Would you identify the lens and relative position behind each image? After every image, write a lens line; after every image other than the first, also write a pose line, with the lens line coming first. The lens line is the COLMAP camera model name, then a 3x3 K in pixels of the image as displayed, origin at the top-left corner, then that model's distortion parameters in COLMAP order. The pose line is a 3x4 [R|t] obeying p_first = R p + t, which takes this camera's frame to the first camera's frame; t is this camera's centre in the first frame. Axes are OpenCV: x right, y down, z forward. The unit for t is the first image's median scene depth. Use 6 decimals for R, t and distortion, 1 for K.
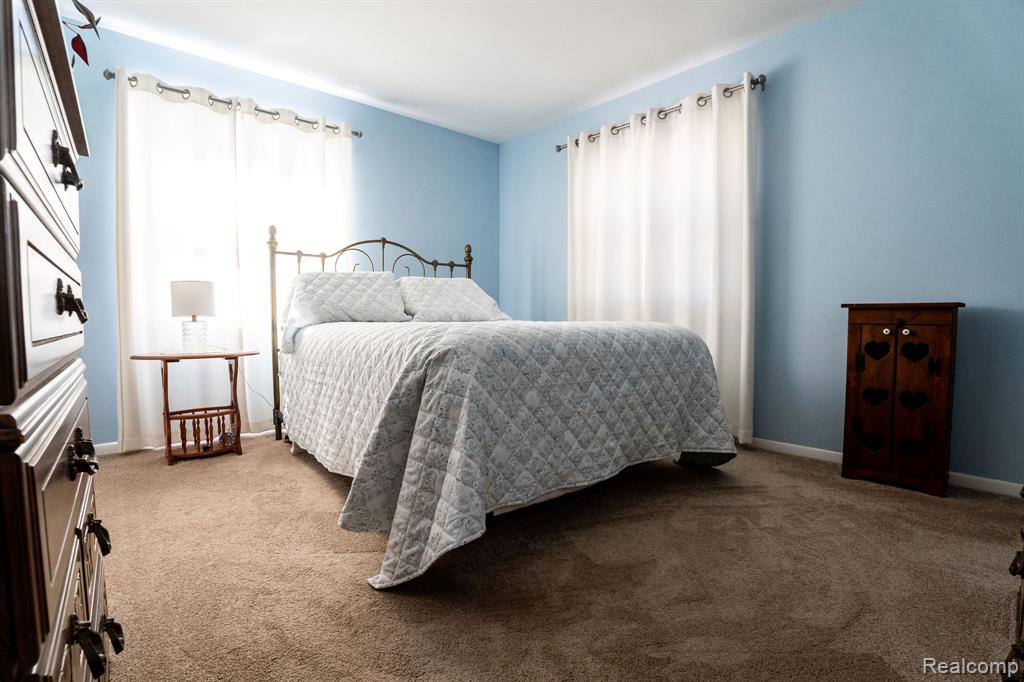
lens RADIAL K [[482.8, 0, 510.6], [0, 482.8, 345.5], [0, 0, 1]] dist [-0.068439, 0.014730]
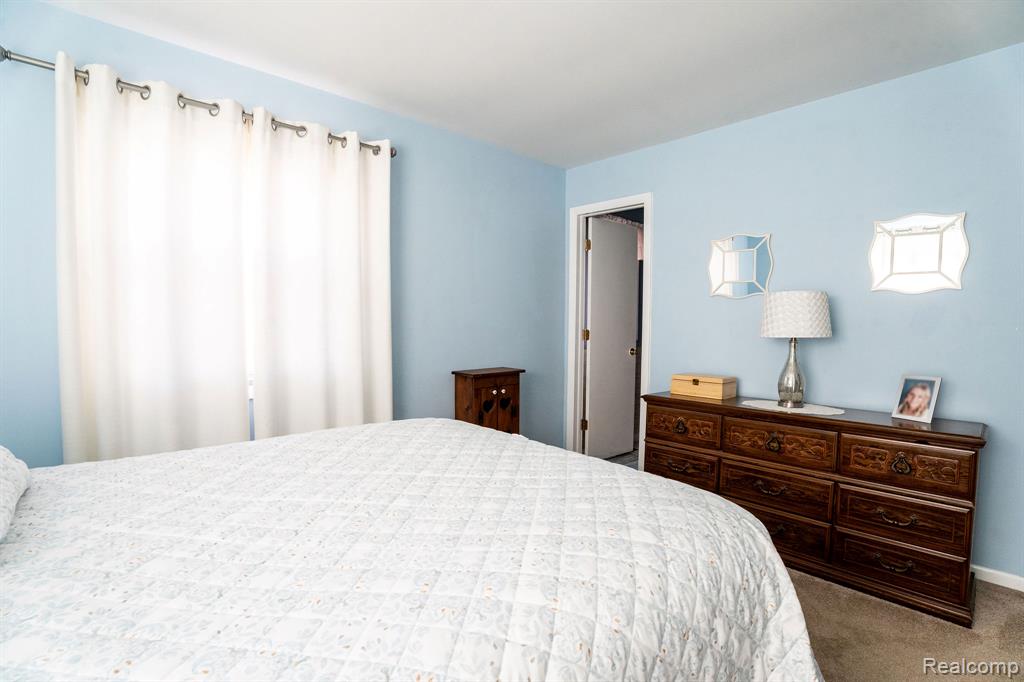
lens RADIAL K [[482.8, 0, 510.6], [0, 482.8, 345.5], [0, 0, 1]] dist [-0.068439, 0.014730]
pose [[-0.043641, -0.080178, 0.995825, -0.500439], [0.033794, 0.996085, 0.081680, -0.224296], [-0.998476, 0.037217, -0.040760, 0.774881]]
